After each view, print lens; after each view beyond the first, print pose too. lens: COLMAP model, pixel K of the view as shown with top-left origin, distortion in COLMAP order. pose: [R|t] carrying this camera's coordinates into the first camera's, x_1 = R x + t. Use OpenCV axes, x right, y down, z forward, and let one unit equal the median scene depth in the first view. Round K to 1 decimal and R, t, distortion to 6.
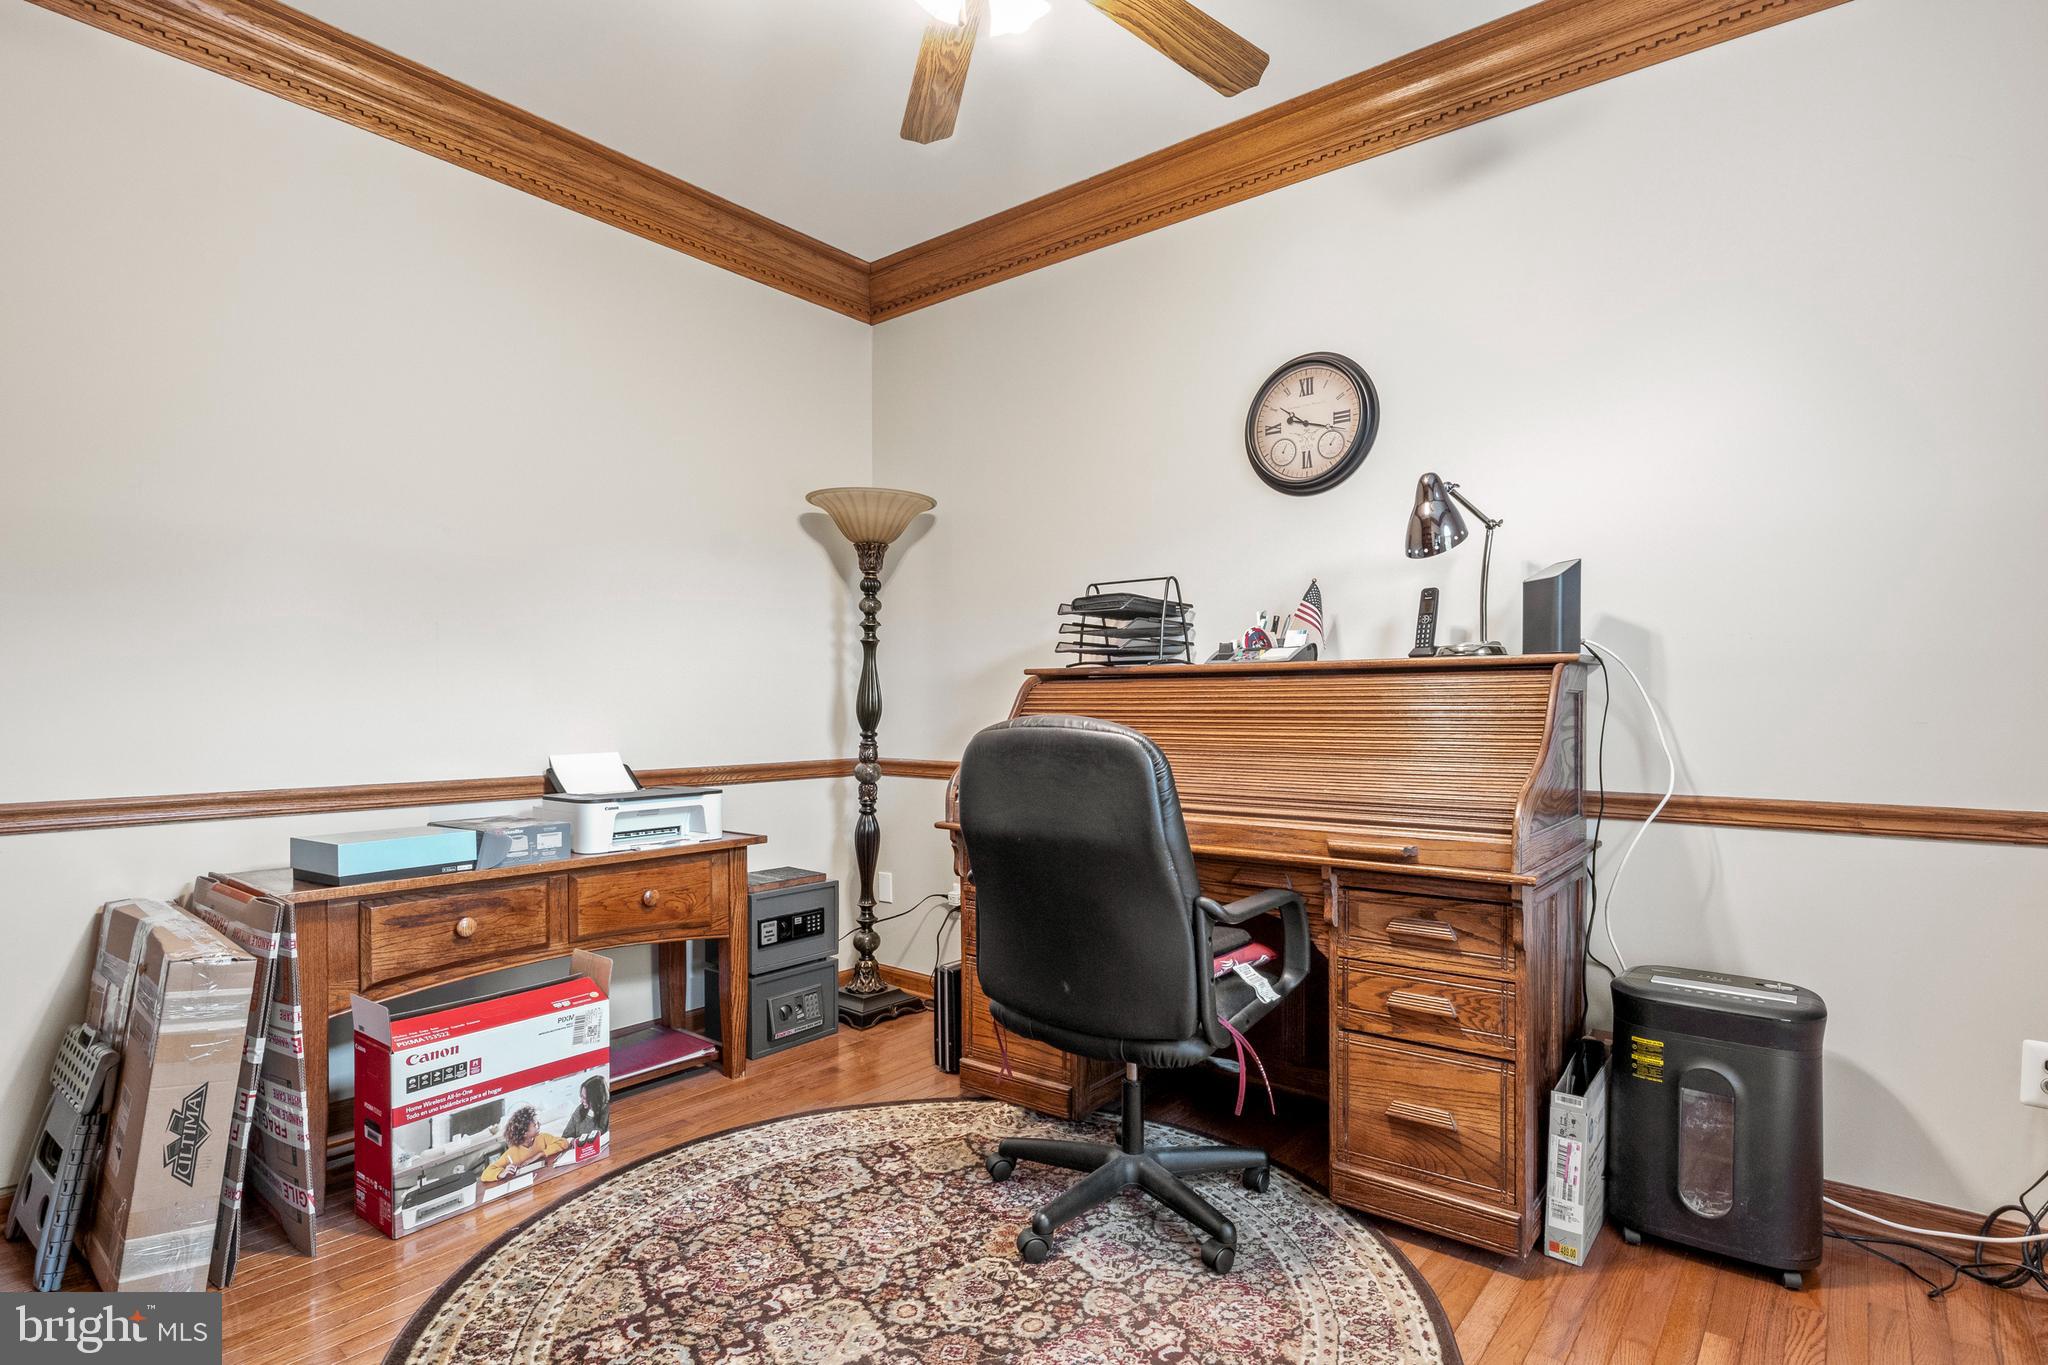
lens RADIAL K [[1042.0, 0, 1021.6], [0, 1042.0, 696.6], [0, 0, 1]] dist [-0.006130, -0.003262]
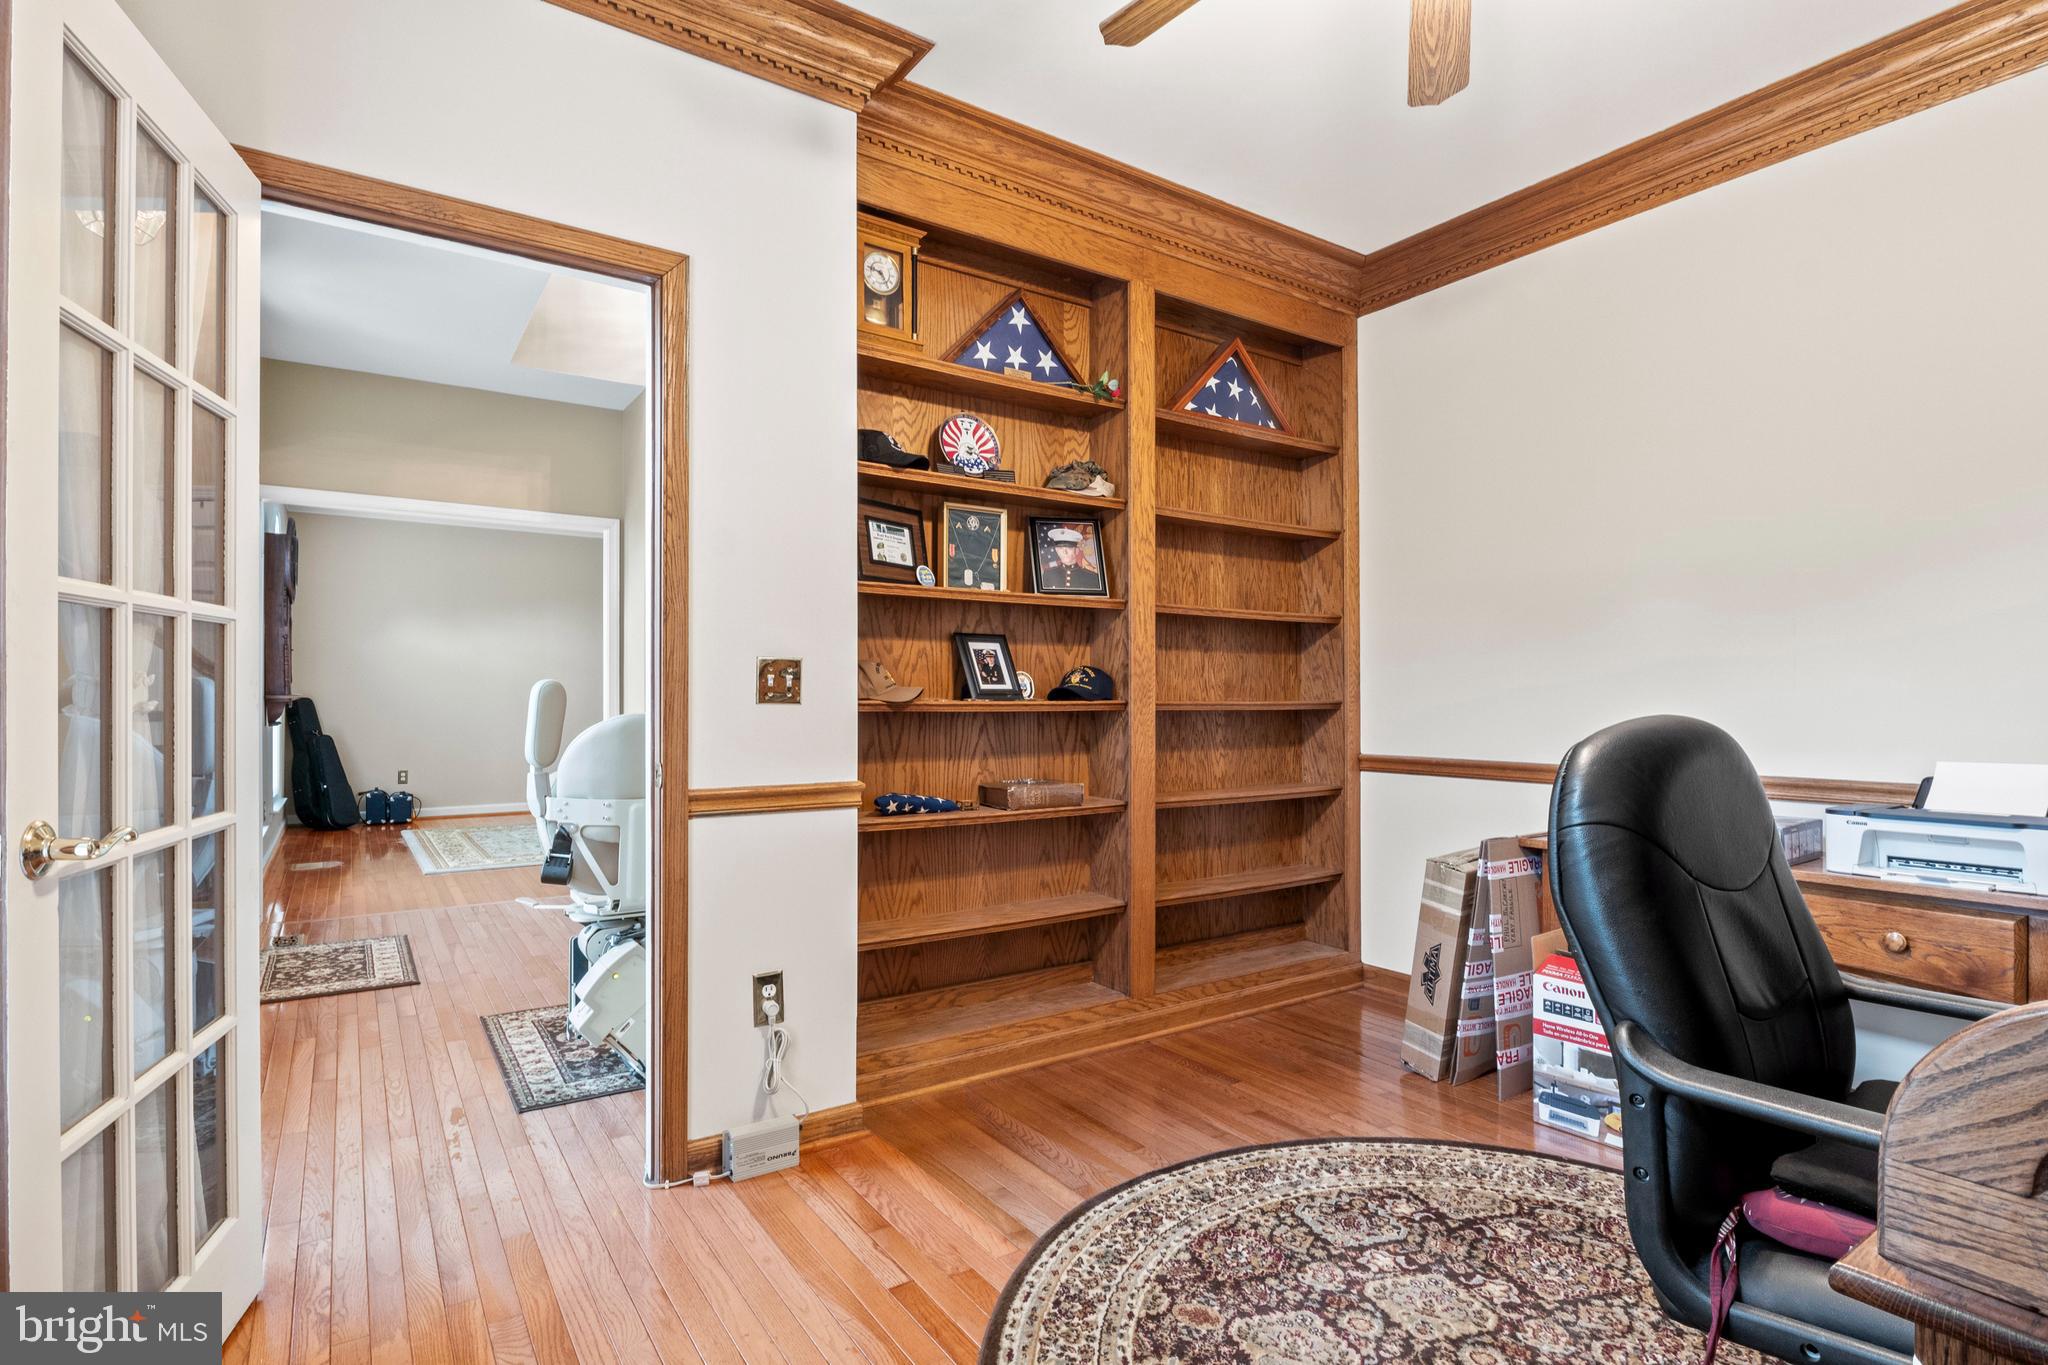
lens RADIAL K [[1042.0, 0, 1035.8], [0, 1042.0, 692.0], [0, 0, 1]] dist [-0.006130, -0.003262]
pose [[-0.304742, -0.007797, -0.952403, 0.850317], [0.005586, 0.999935, -0.009973, 0.009566], [0.952418, -0.008360, -0.304679, 0.871062]]
